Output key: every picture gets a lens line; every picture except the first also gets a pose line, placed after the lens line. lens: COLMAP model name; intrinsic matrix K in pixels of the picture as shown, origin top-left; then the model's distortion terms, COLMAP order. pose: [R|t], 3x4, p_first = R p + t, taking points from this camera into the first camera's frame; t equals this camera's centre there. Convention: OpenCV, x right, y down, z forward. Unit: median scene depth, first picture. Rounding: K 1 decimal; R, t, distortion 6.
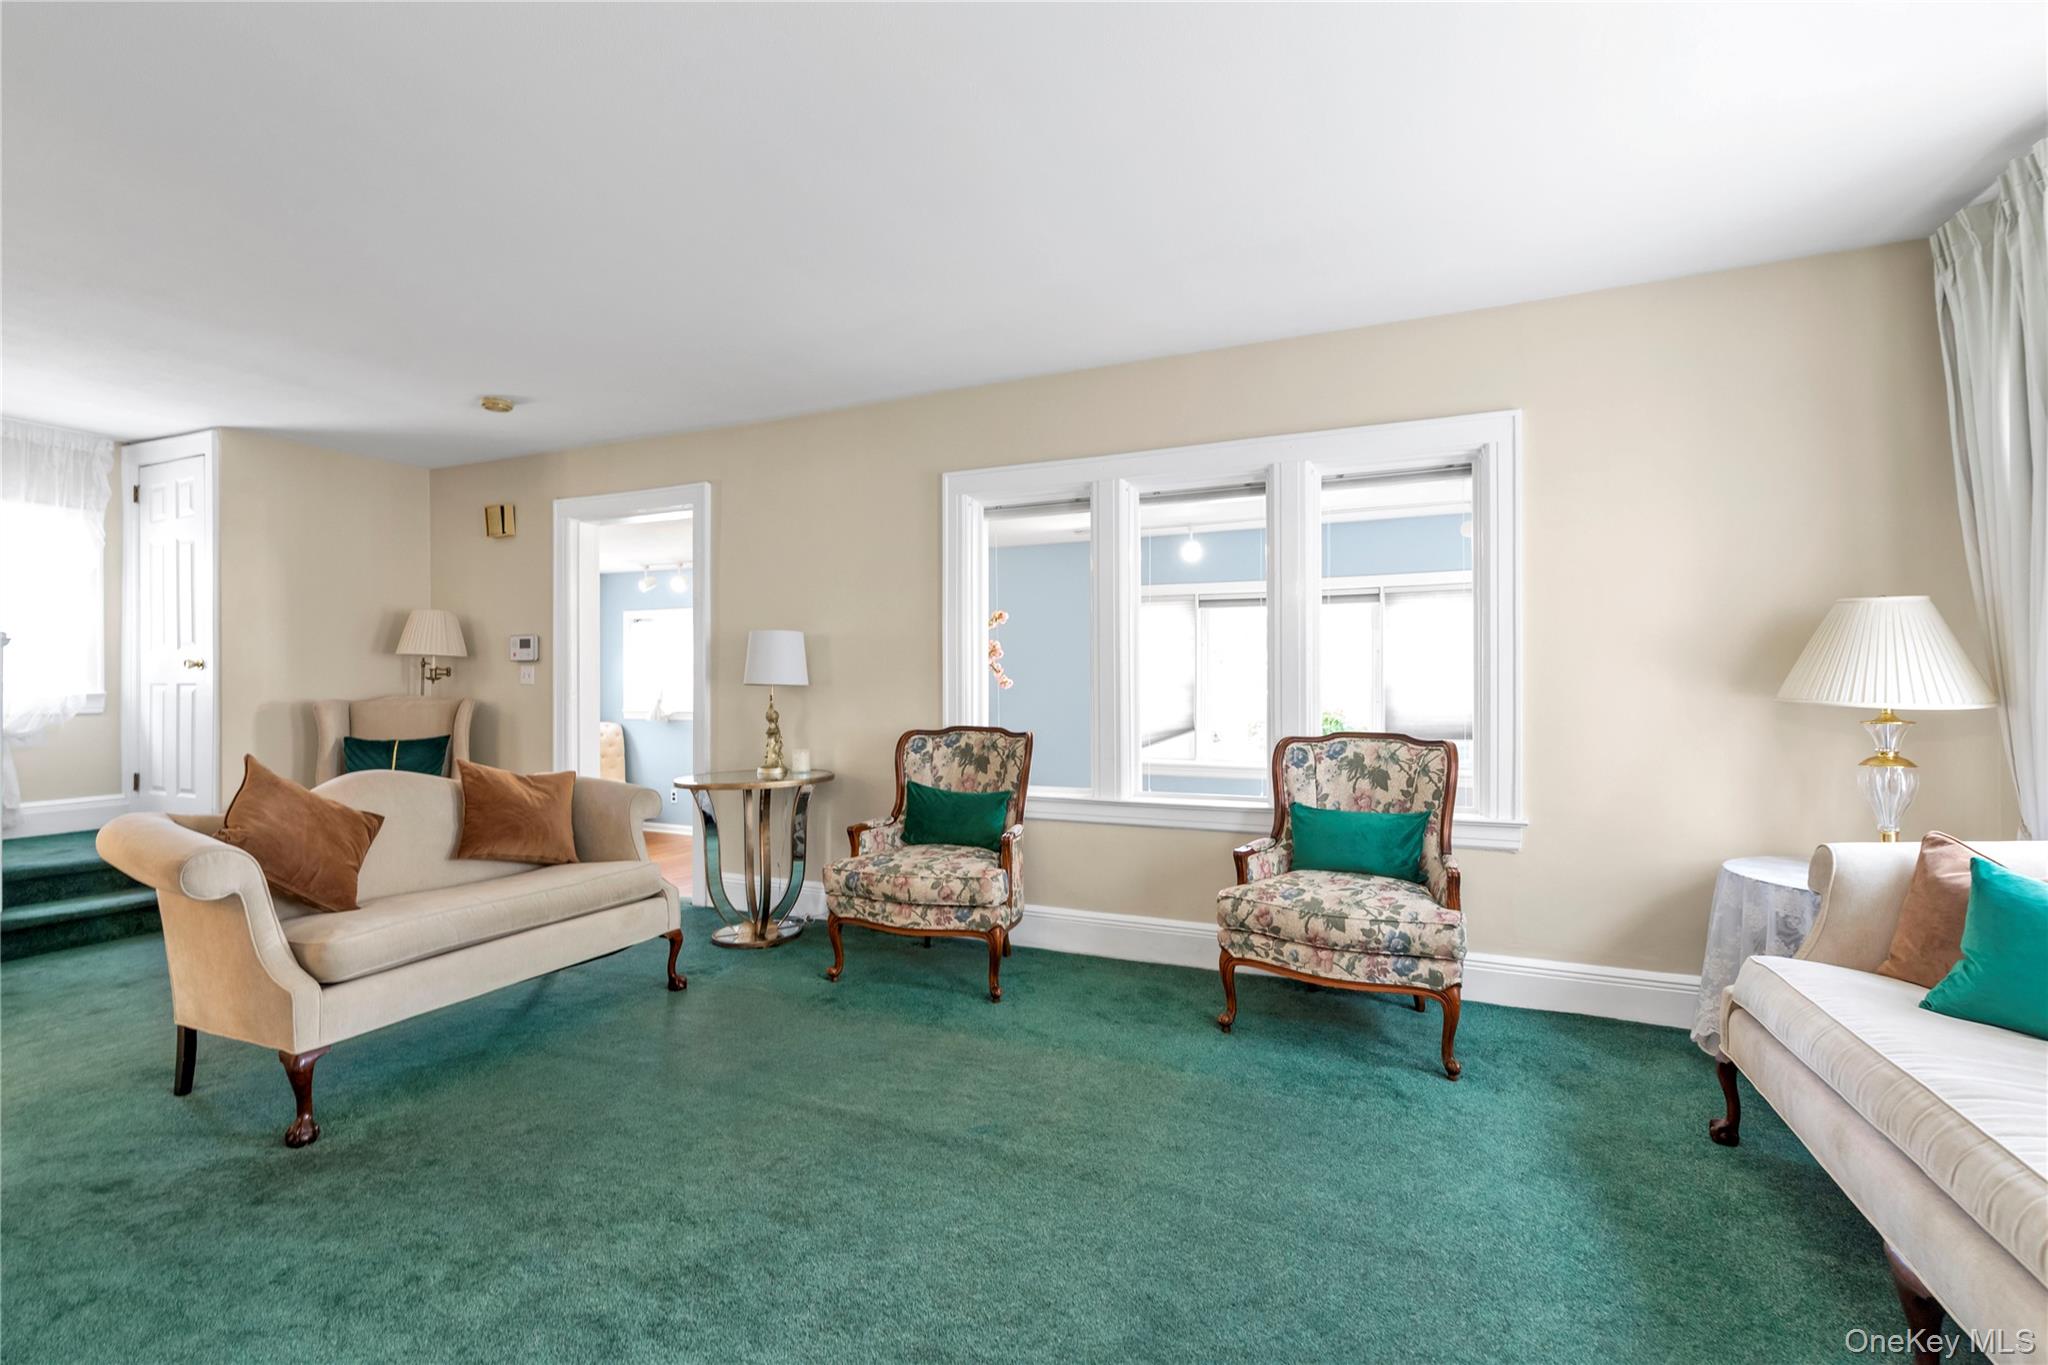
lens RADIAL K [[881.1, 0, 1024.0], [0, 881.1, 682.5], [0, 0, 1]] dist [-0.000217, -0.000034]
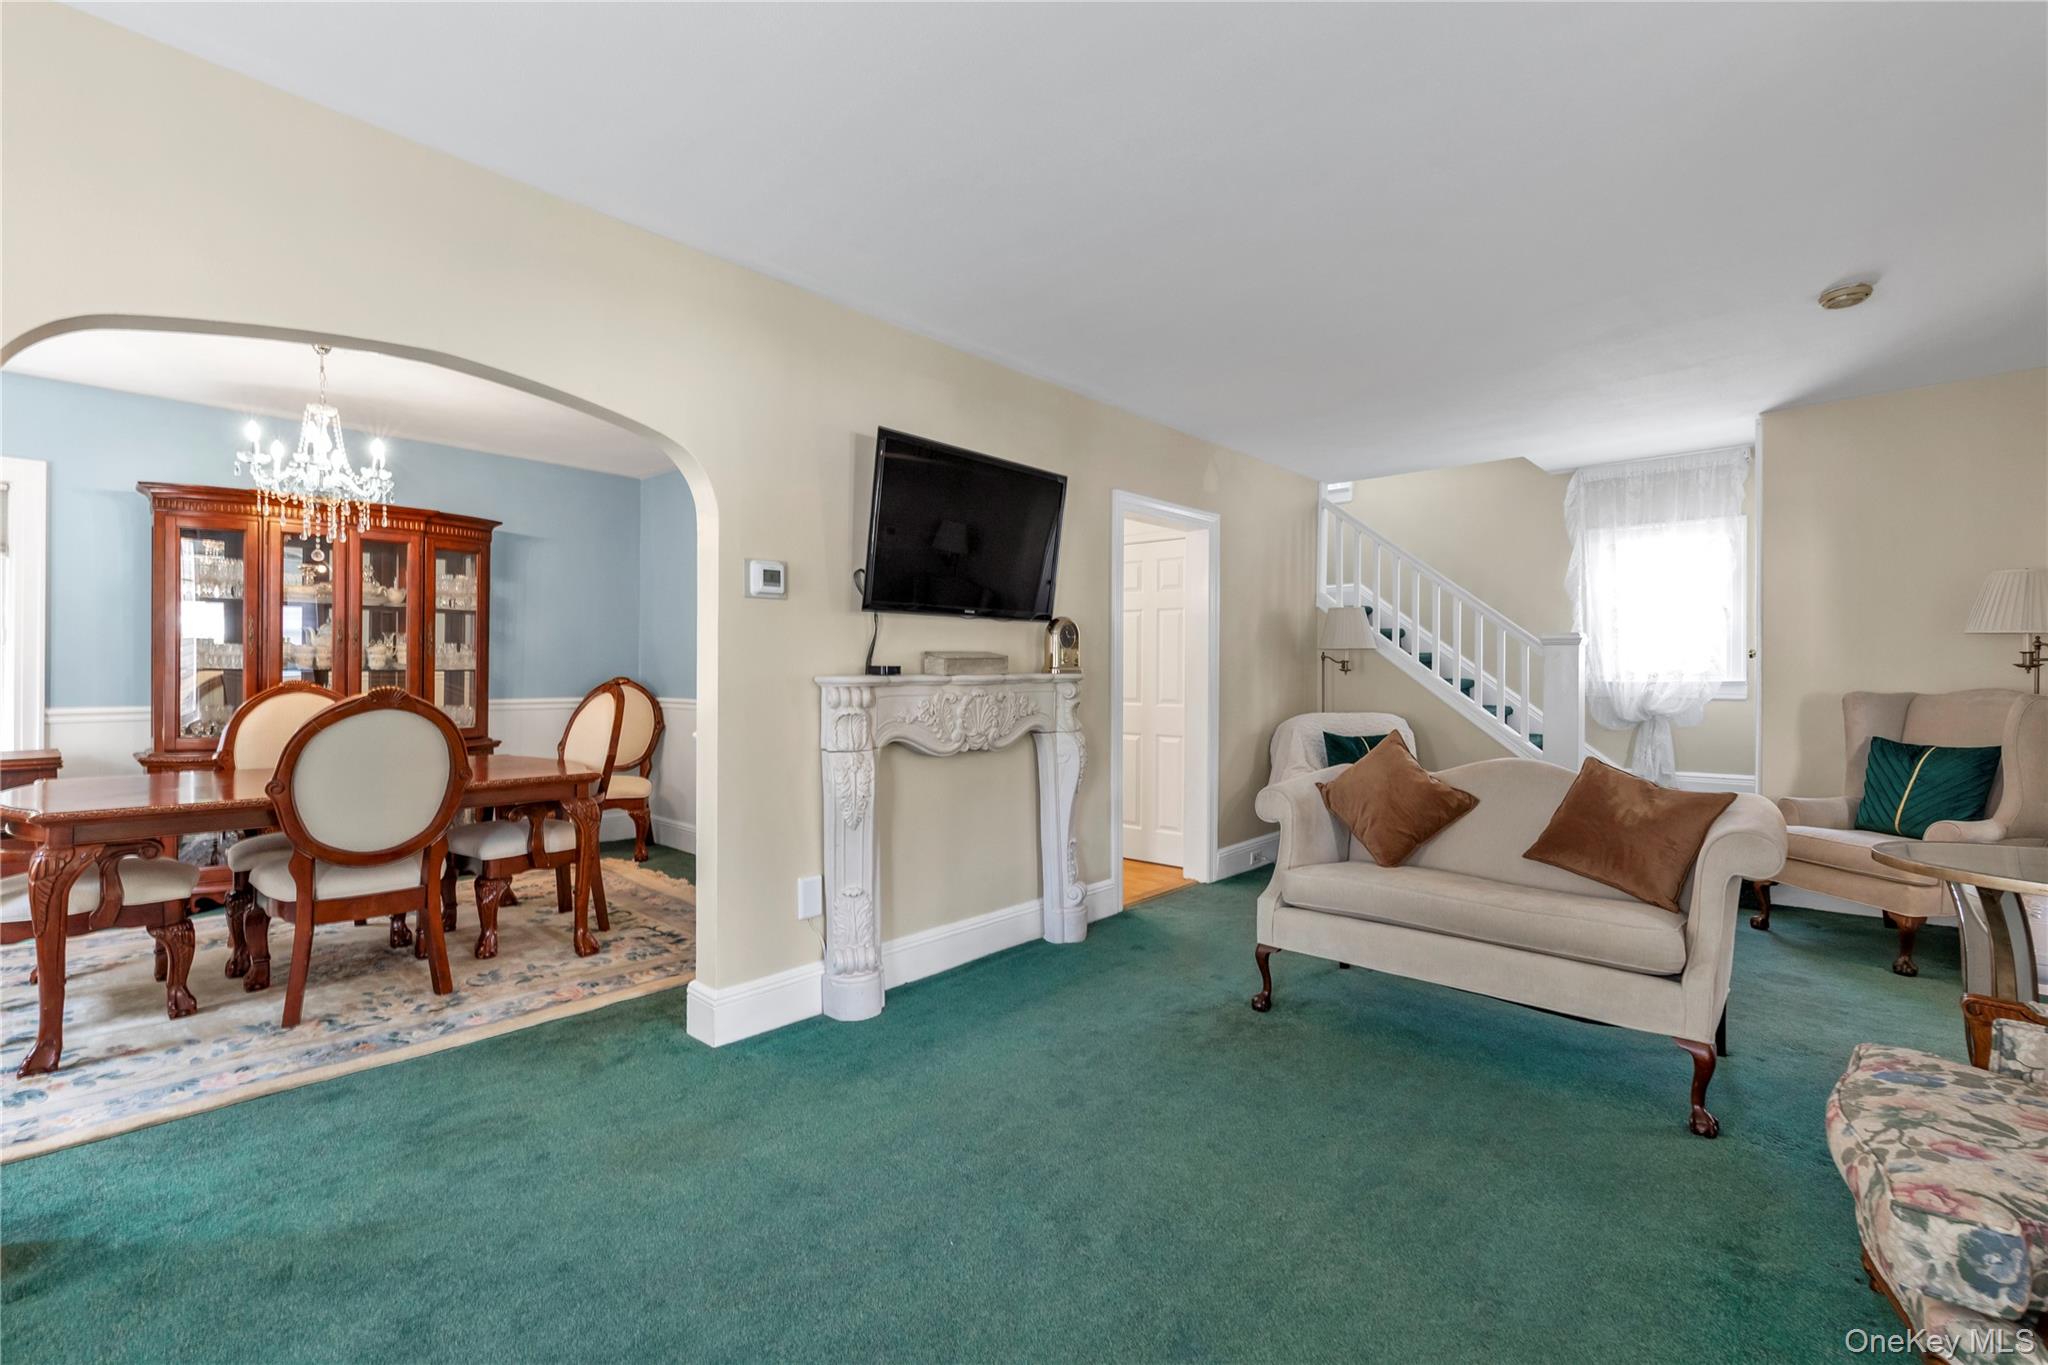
lens RADIAL K [[881.1, 0, 1024.0], [0, 881.1, 682.5], [0, 0, 1]] dist [-0.000217, -0.000034]
pose [[-0.323799, 0.009772, -0.946075, 0.302037], [0.005689, 0.999949, 0.008381, -0.000227], [0.946109, -0.002668, -0.323838, 0.555170]]
